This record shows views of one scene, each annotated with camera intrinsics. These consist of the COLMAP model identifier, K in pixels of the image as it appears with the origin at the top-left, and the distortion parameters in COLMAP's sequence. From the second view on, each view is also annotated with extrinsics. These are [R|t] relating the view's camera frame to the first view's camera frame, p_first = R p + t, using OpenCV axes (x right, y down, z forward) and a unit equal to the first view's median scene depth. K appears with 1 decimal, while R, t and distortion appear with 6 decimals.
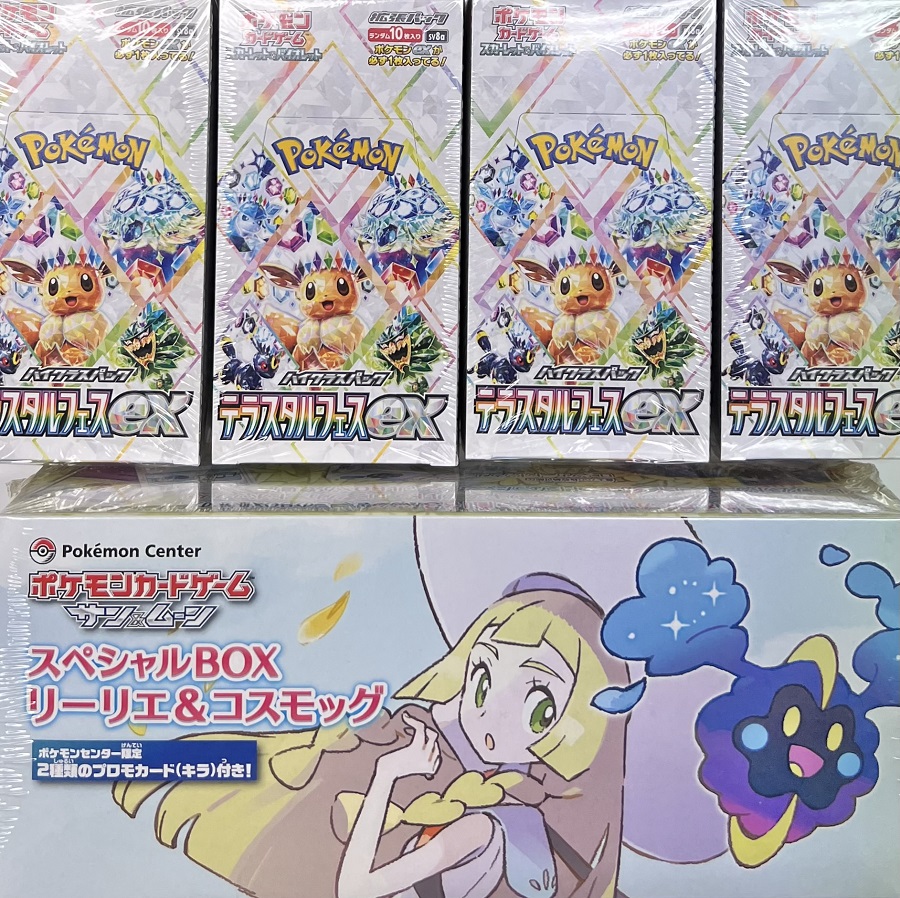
lens RADIAL K [[865.9, 0, 450.6], [0, 865.9, 448.8], [0, 0, 1]] dist [0.080330, 0.000000]
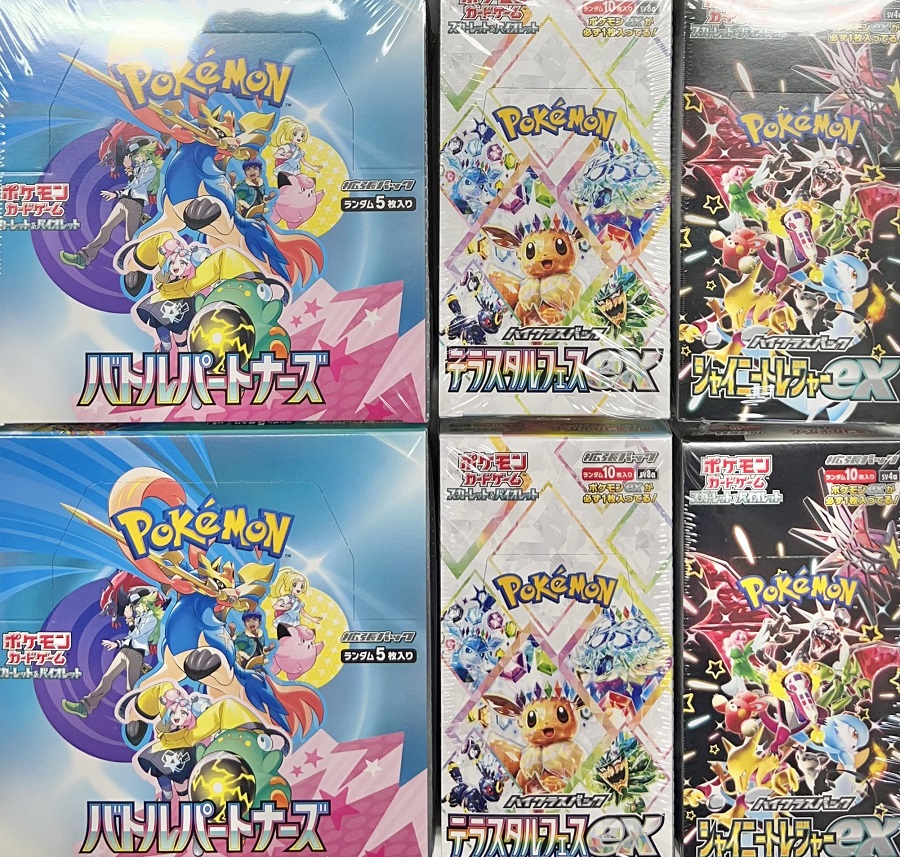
lens RADIAL K [[813.7, 0, 432.8], [0, 813.7, 456.6], [0, 0, 1]] dist [0.013660, -0.020484]
pose [[0.999730, -0.020366, 0.011158, -0.282838], [0.019597, 0.997681, 0.065187, -0.559776], [-0.012459, -0.064951, 0.997811, 0.037378]]
